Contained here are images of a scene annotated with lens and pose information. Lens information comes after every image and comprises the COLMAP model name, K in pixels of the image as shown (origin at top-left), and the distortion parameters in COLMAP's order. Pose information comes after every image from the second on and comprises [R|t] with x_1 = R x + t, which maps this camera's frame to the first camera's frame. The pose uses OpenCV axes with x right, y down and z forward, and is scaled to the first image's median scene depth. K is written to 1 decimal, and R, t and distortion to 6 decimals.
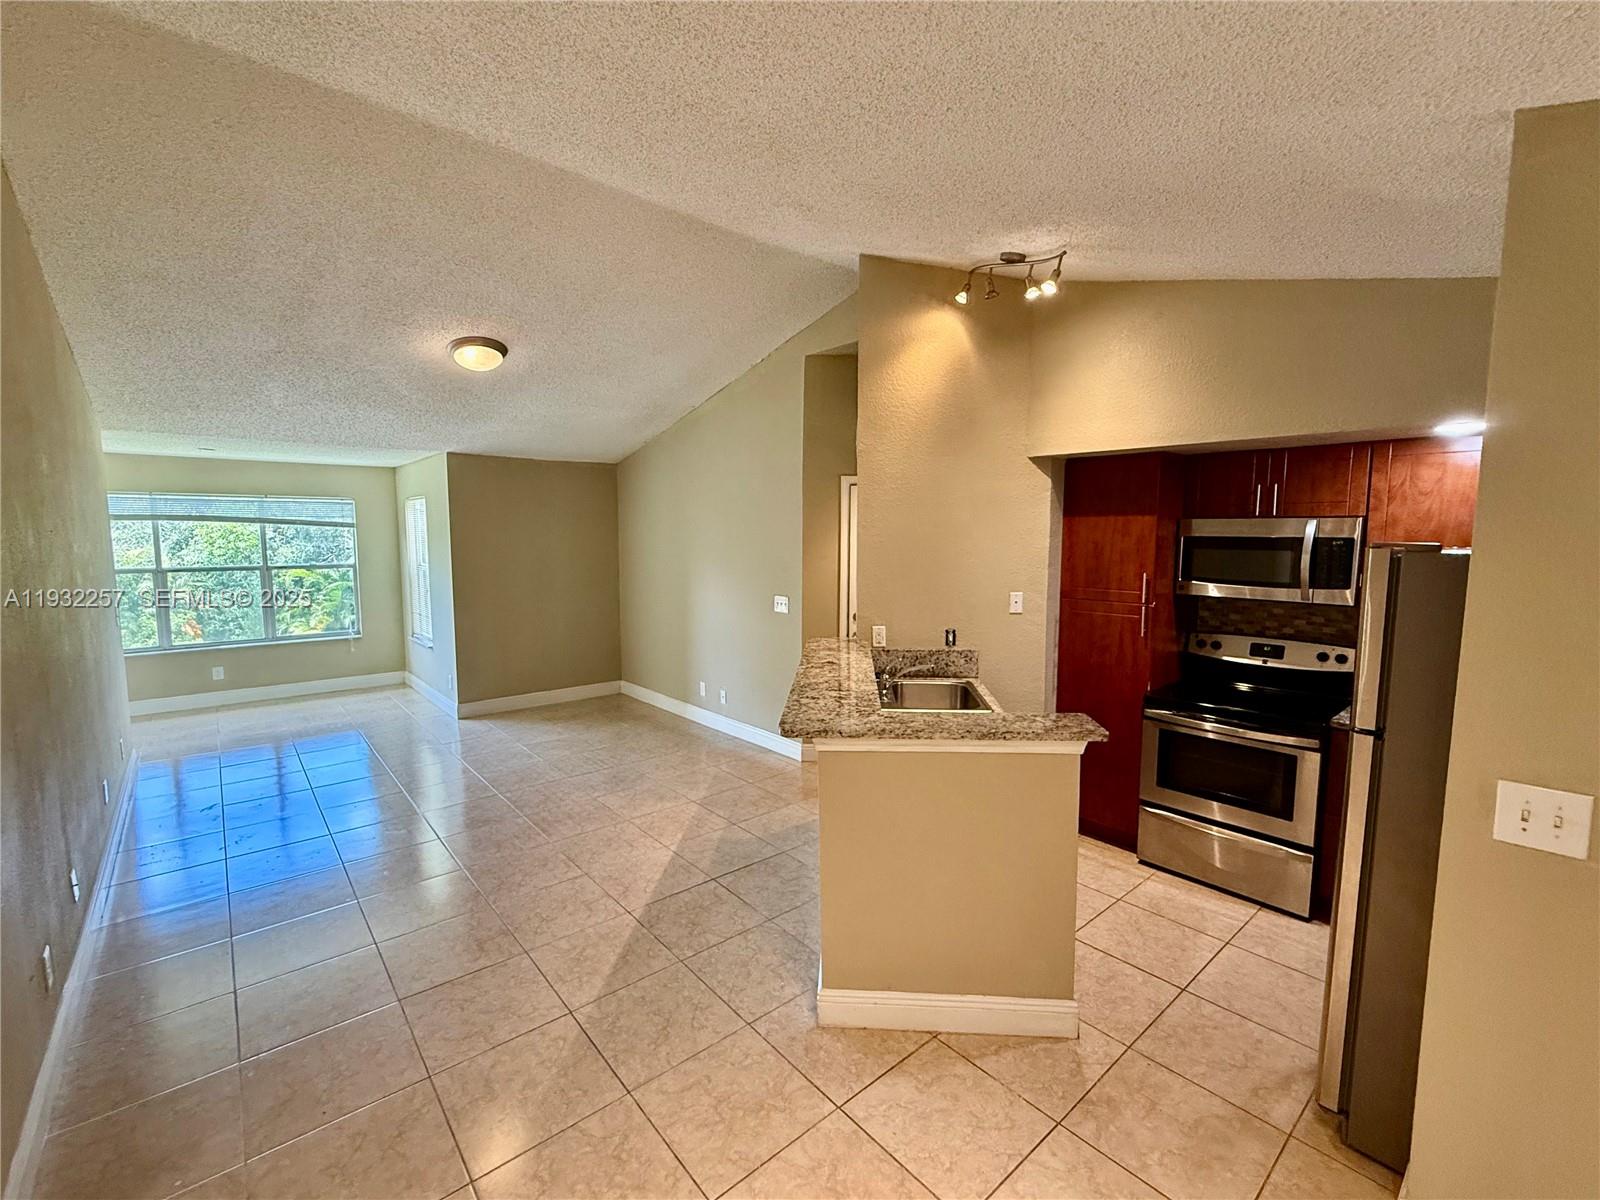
lens RADIAL K [[688.7, 0, 799.6], [0, 688.7, 598.6], [0, 0, 1]] dist [0.002629, -0.000592]
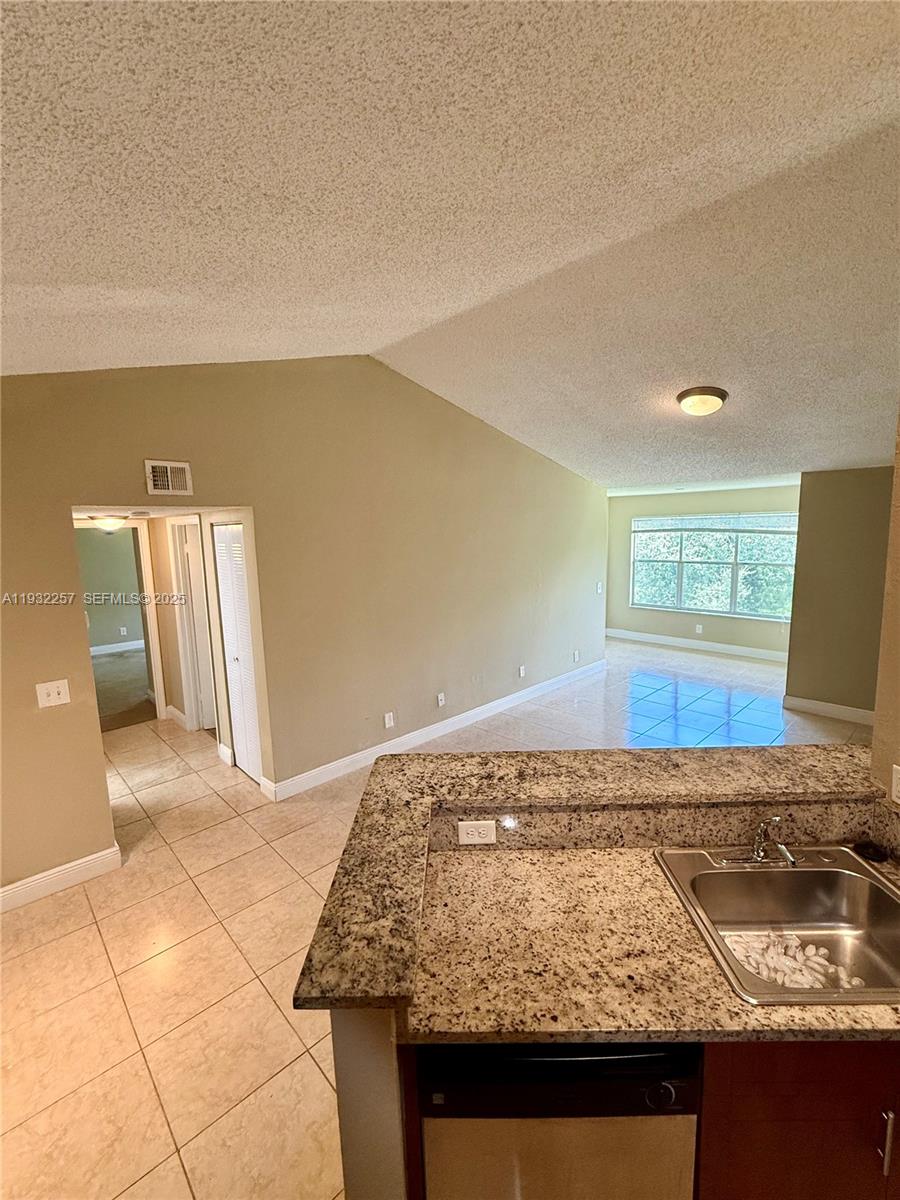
lens RADIAL K [[516.5, 0, 448.4], [0, 516.5, 598.8], [0, 0, 1]] dist [0.002629, -0.000592]
pose [[0.051734, 0.133451, -0.989704, 0.354541], [-0.074560, 0.988782, 0.129429, -0.087138], [0.995874, 0.067097, 0.061104, 0.452044]]
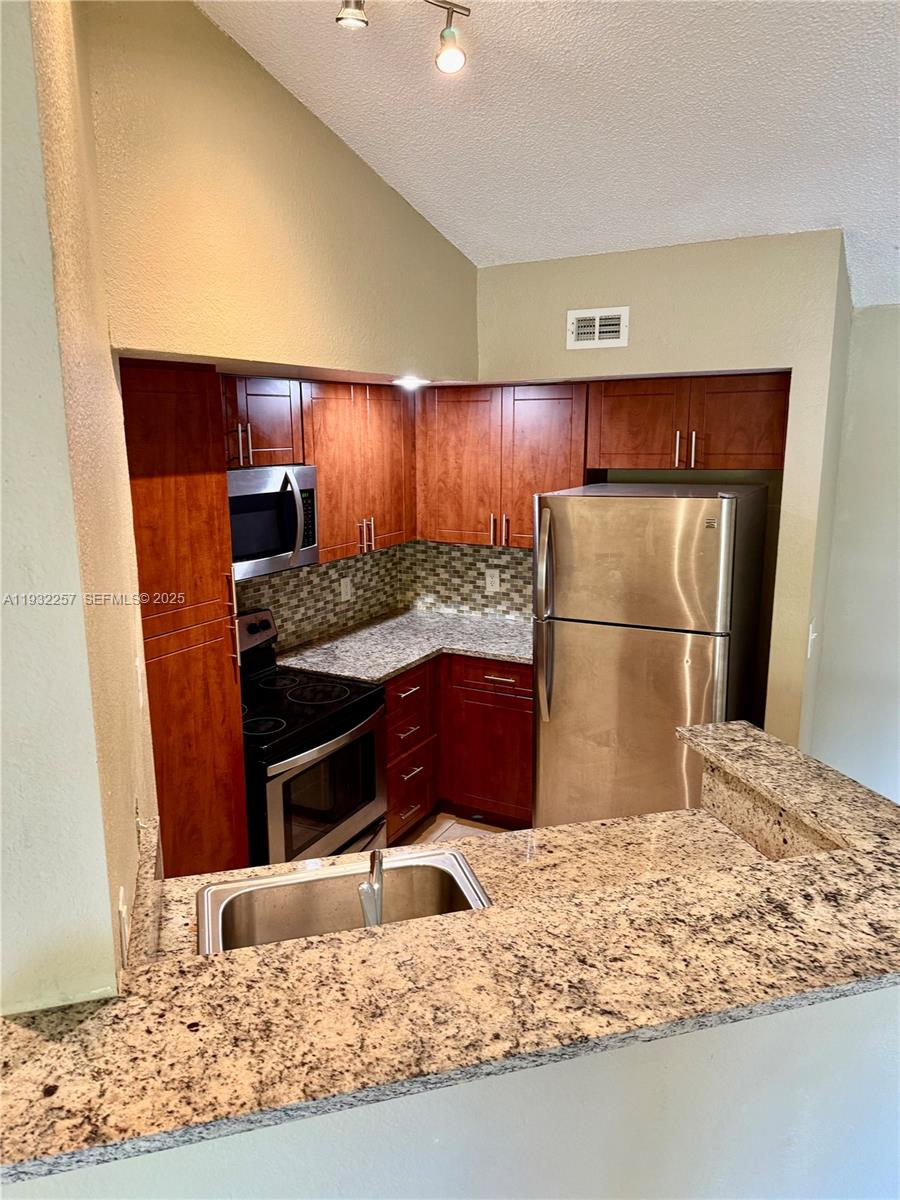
lens RADIAL K [[842.8, 0, 439.8], [0, 842.8, 606.4], [0, 0, 1]] dist [0.024776, -0.011719]
pose [[-0.340523, -0.200404, 0.918631, -0.176738], [0.100360, 0.963693, 0.247436, -0.114676], [-0.934865, 0.176451, -0.308047, 0.711773]]
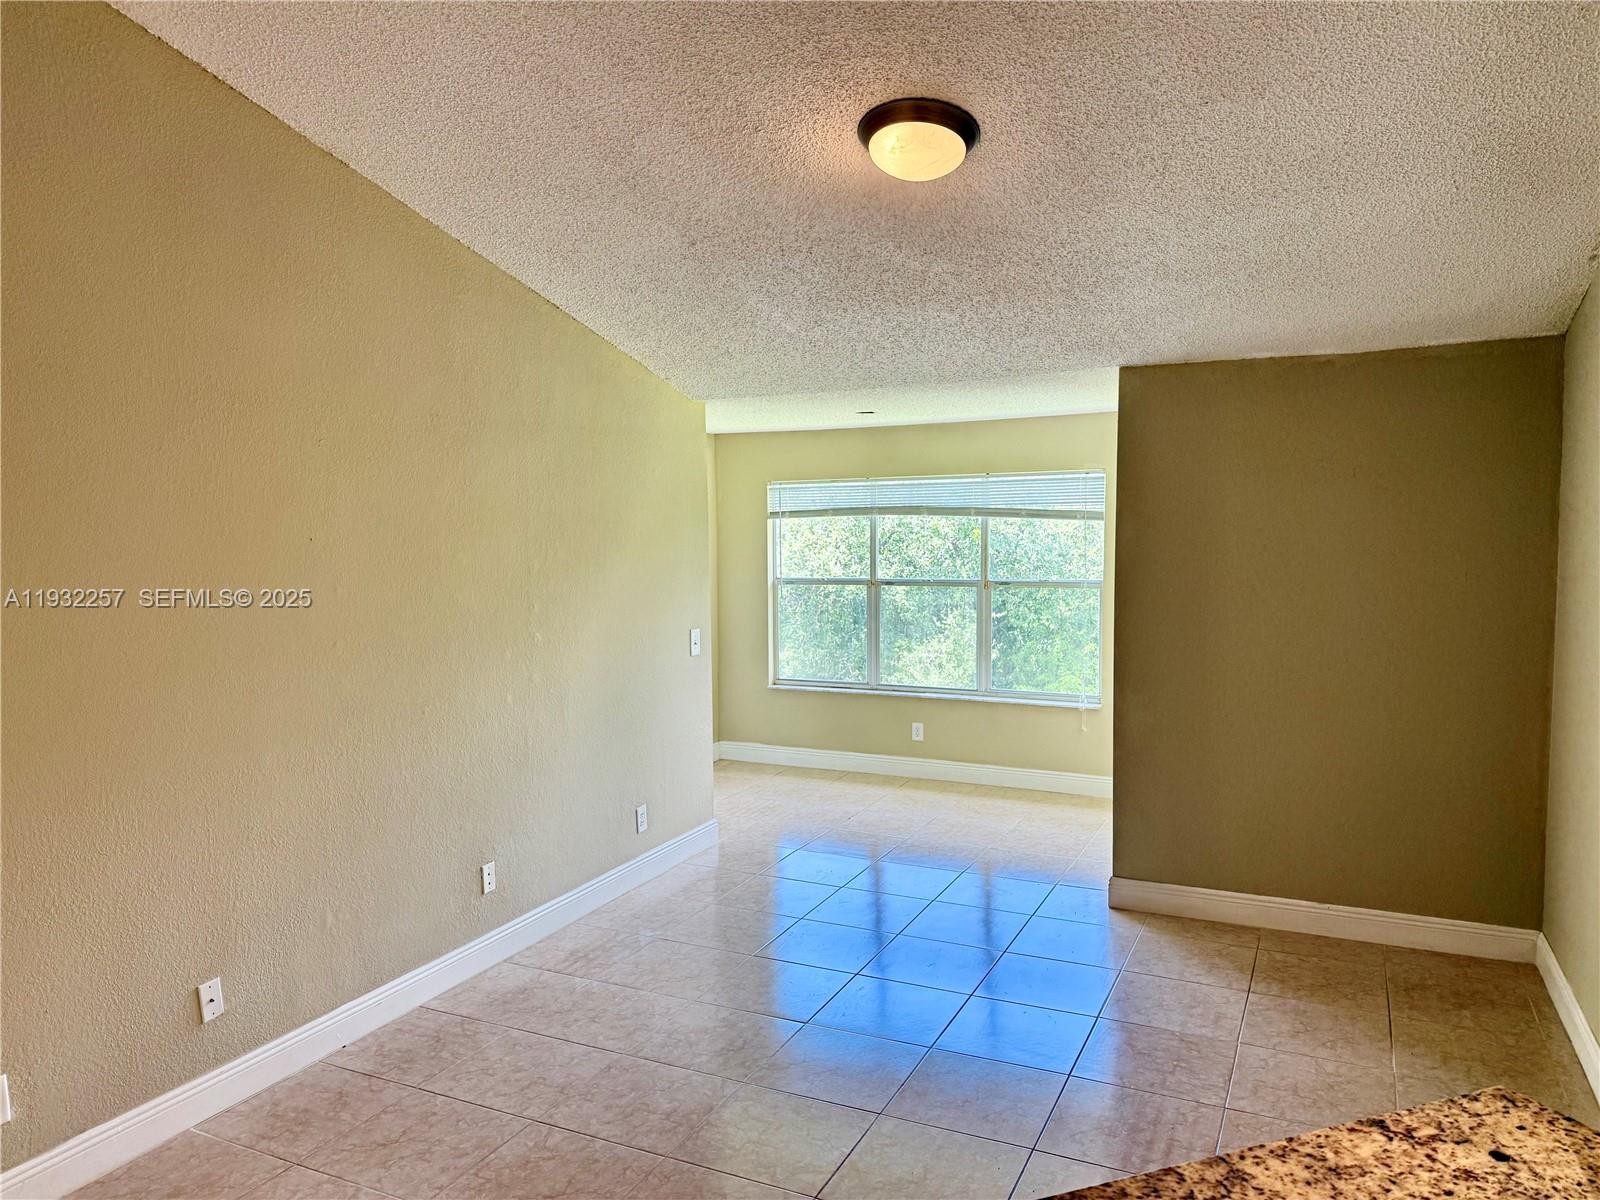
lens RADIAL K [[1123.7, 0, 790.9], [0, 1123.7, 615.0], [0, 0, 1]] dist [0.024776, -0.011719]
pose [[0.395636, 0.068693, -0.915835, 0.170310], [-0.077905, 0.996115, 0.041060, -0.057751], [0.915097, 0.055103, 0.399450, 0.537502]]
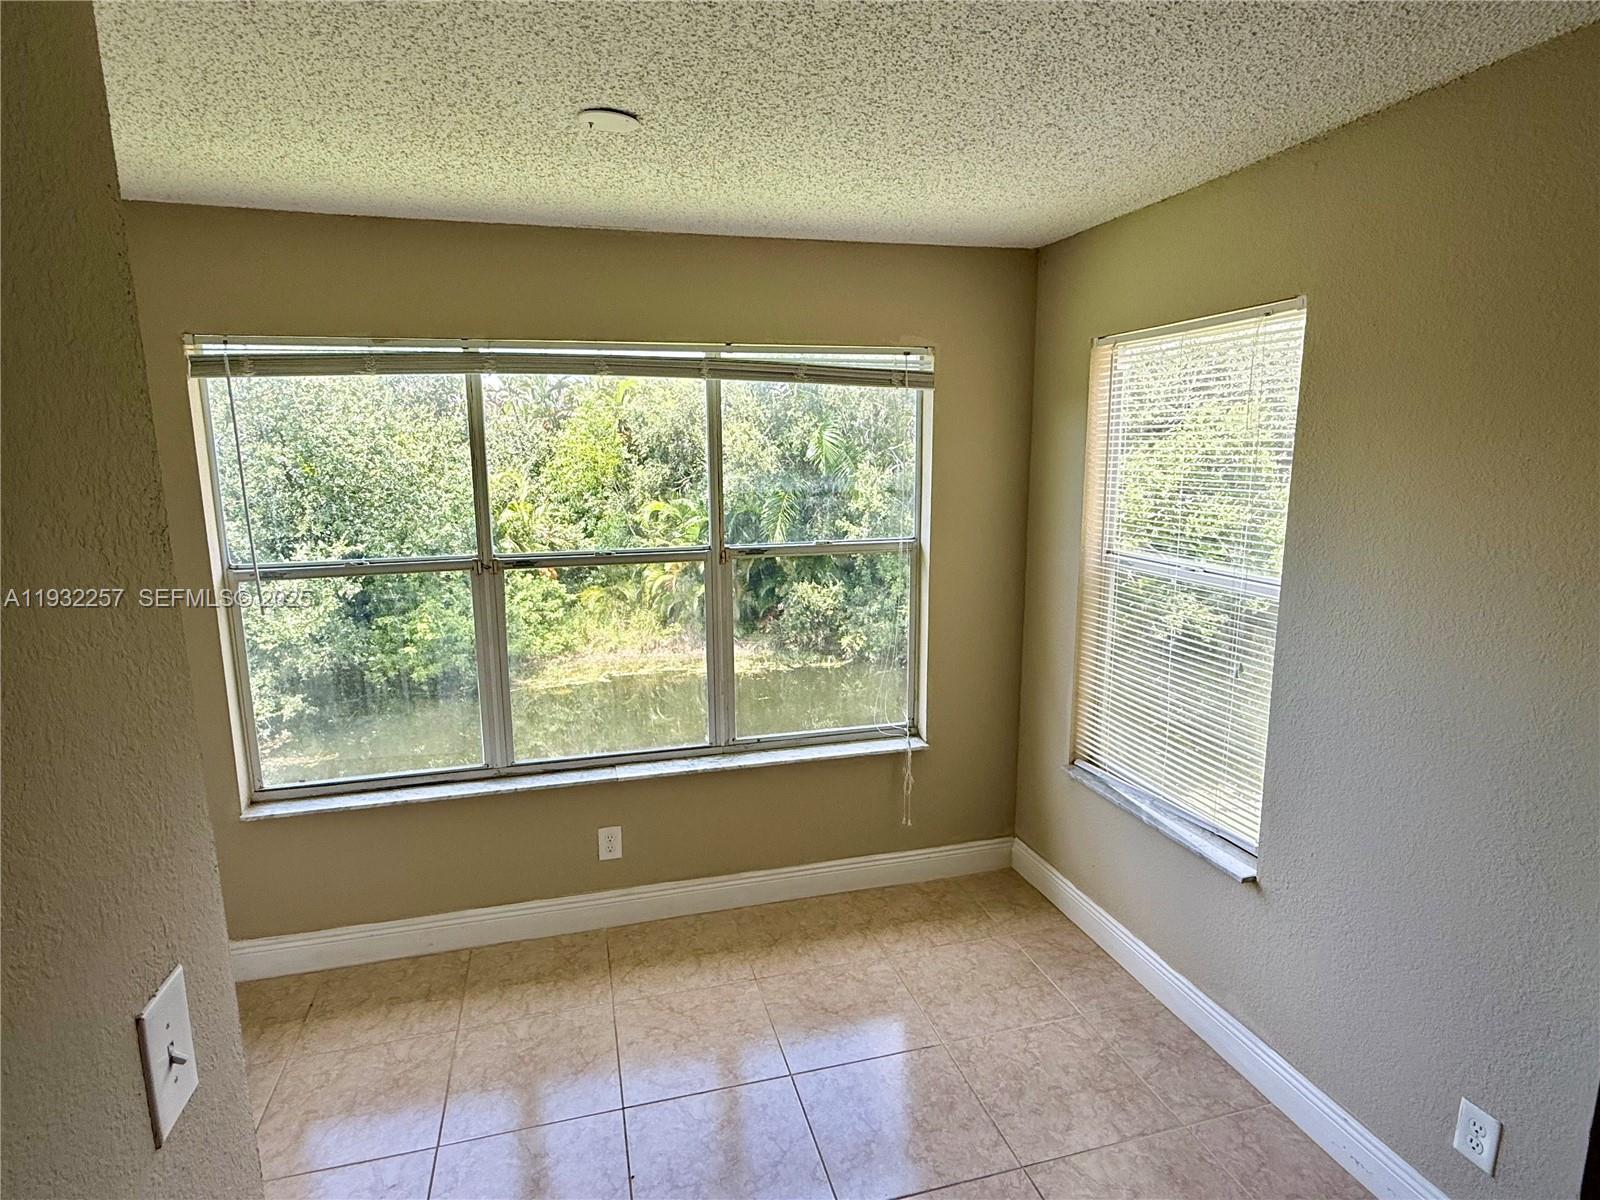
lens RADIAL K [[863.4, 0, 806.0], [0, 863.4, 609.7], [0, 0, 1]] dist [0.000333, -0.000393]
pose [[0.908329, 0.072207, -0.411976, -0.720842], [-0.035439, 0.994730, 0.096209, -0.078843], [0.416752, -0.072789, 0.906101, 0.807843]]
